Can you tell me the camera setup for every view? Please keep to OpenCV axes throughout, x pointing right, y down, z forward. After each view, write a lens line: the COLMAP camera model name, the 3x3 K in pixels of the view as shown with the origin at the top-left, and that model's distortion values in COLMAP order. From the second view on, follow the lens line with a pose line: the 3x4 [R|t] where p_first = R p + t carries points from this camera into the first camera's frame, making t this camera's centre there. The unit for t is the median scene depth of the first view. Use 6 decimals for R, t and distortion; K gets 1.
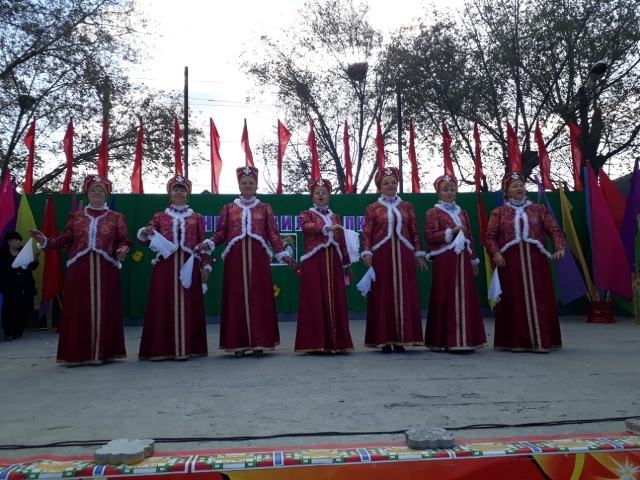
lens RADIAL K [[512.7, 0, 323.1], [0, 512.7, 239.7], [0, 0, 1]] dist [0.058719, -0.080534]
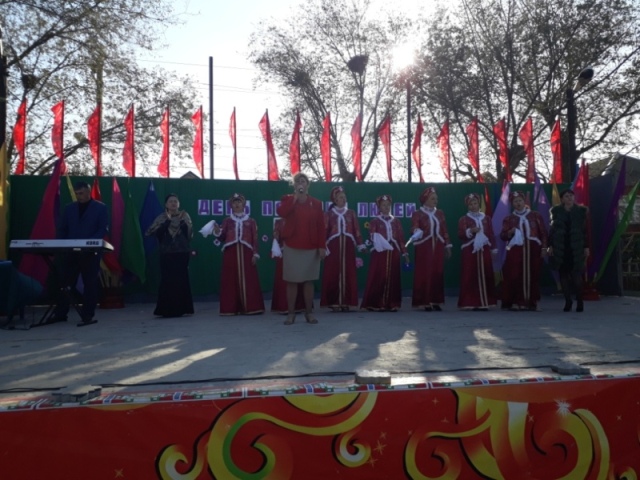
lens RADIAL K [[512.7, 0, 317.9], [0, 512.7, 240.6], [0, 0, 1]] dist [0.058719, -0.080534]
pose [[0.996926, 0.012634, 0.077318, -0.099624], [-0.015535, 0.999193, 0.037038, -0.003643], [-0.076788, -0.038125, 0.996318, -0.062734]]
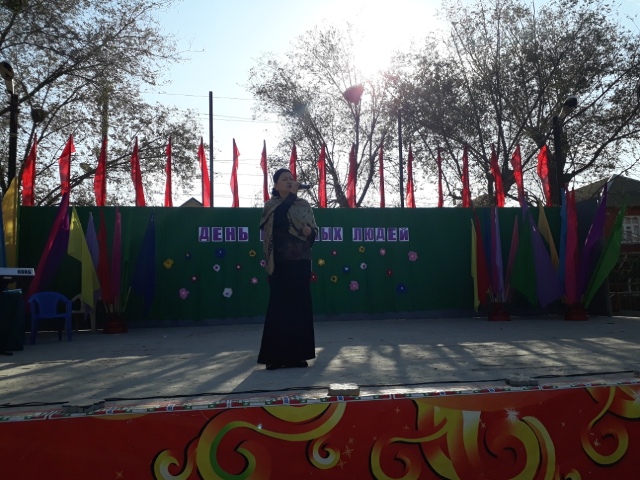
lens RADIAL K [[512.7, 0, 319.0], [0, 512.7, 244.2], [0, 0, 1]] dist [0.058719, -0.080534]
pose [[0.997556, 0.003635, 0.069775, -0.088100], [-0.003676, 0.999993, 0.000450, -0.008165], [-0.069773, -0.000706, 0.997563, -0.095230]]
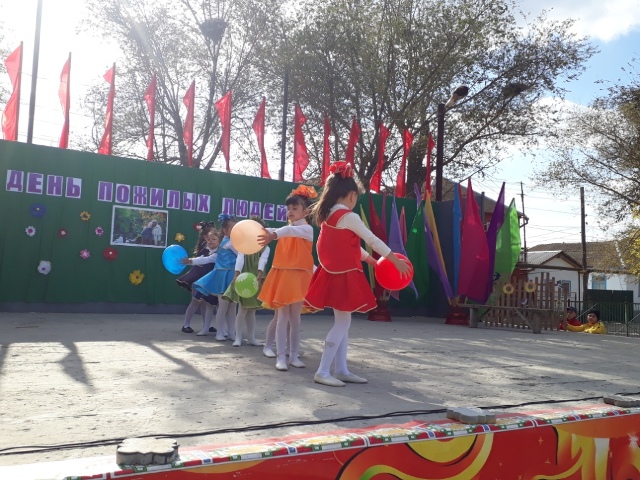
lens RADIAL K [[610.7, 0, 322.9], [0, 610.7, 236.8], [0, 0, 1]] dist [0.012046, 0.000000]
pose [[0.889559, 0.095776, 0.446667, -0.210355], [-0.105794, 0.994385, -0.002525, 0.004391], [-0.444401, -0.045008, 0.894697, -0.019074]]
